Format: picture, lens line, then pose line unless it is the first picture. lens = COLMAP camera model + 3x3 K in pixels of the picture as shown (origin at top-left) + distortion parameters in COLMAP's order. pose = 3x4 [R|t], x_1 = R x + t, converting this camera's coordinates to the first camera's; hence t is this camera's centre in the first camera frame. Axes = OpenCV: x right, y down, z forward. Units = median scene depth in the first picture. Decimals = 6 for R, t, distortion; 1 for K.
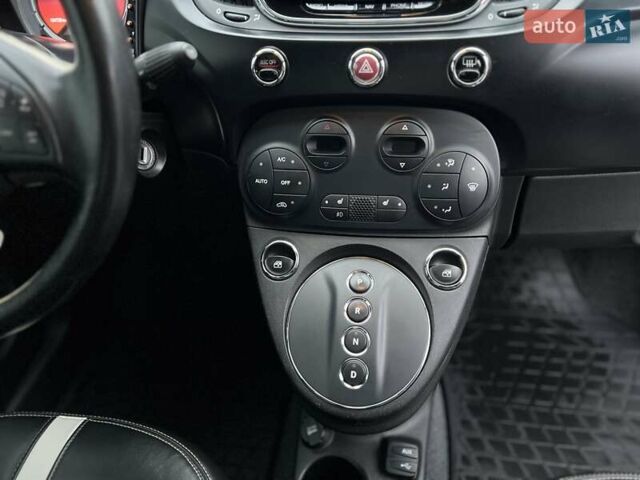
lens RADIAL K [[477.9, 0, 323.6], [0, 477.9, 242.3], [0, 0, 1]] dist [0.049855, -0.055279]
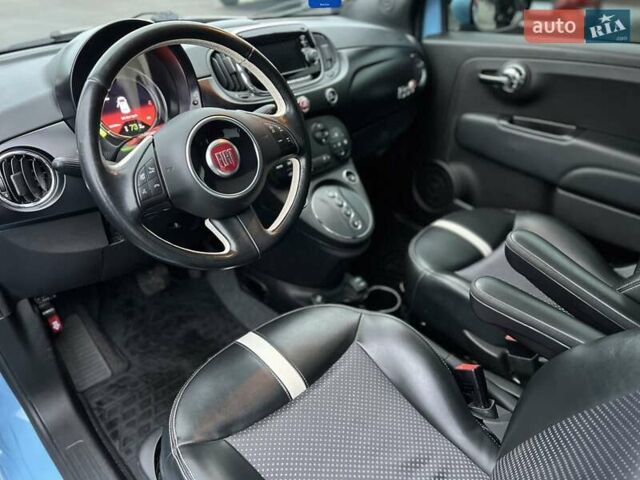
lens RADIAL K [[477.9, 0, 323.6], [0, 477.9, 242.3], [0, 0, 1]] dist [0.049855, -0.055279]
pose [[0.624191, -0.390114, 0.676902, -1.708589], [0.486163, 0.872176, 0.054350, 0.156969], [-0.611580, 0.295160, 0.734064, -0.613288]]
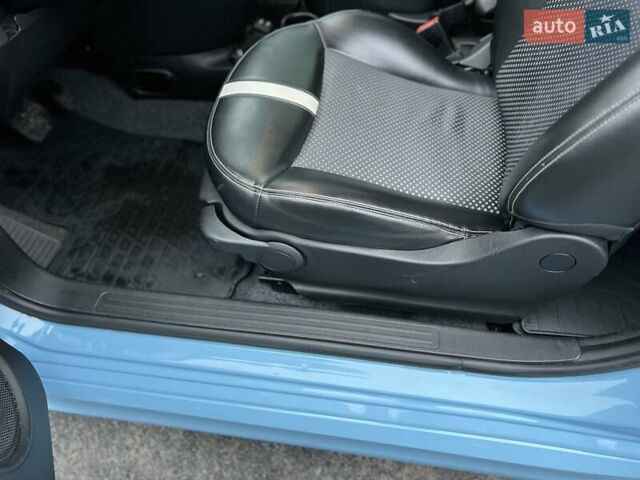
lens RADIAL K [[477.9, 0, 323.6], [0, 477.9, 242.3], [0, 0, 1]] dist [0.049855, -0.055279]
pose [[0.056835, -0.782546, 0.619993, -2.248617], [0.698224, 0.475028, 0.535567, 0.018299], [-0.713620, 0.402455, 0.573391, 0.156052]]
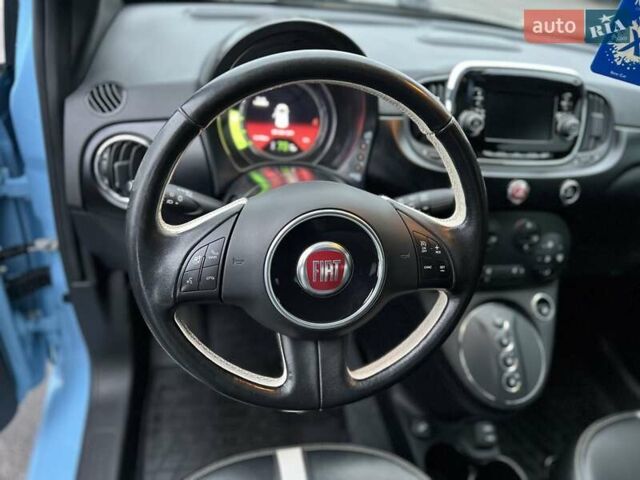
lens RADIAL K [[480.8, 0, 333.5], [0, 480.8, 245.5], [0, 0, 1]] dist [0.043622, -0.053761]
pose [[0.933324, -0.063559, 0.353365, -1.055876], [0.062439, 0.997942, 0.014583, -0.240454], [-0.353565, 0.008453, 0.935372, -0.300636]]
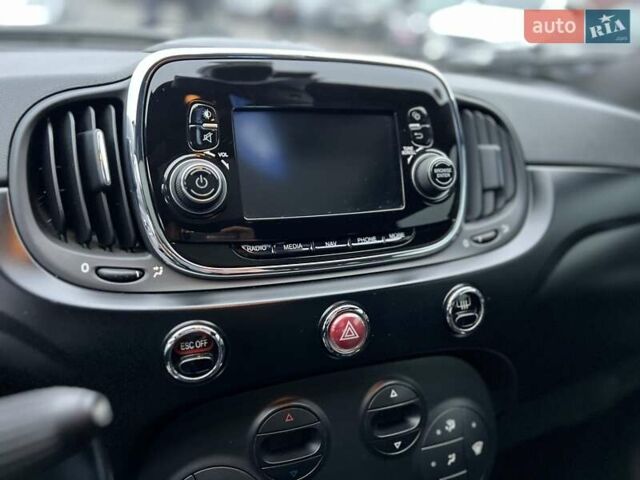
lens RADIAL K [[477.9, 0, 323.6], [0, 477.9, 242.3], [0, 0, 1]] dist [0.049855, -0.055279]
pose [[0.882099, -0.099245, 0.460491, -0.235597], [0.198115, 0.965056, -0.171512, -0.363939], [-0.427378, 0.242521, 0.870937, 0.377755]]
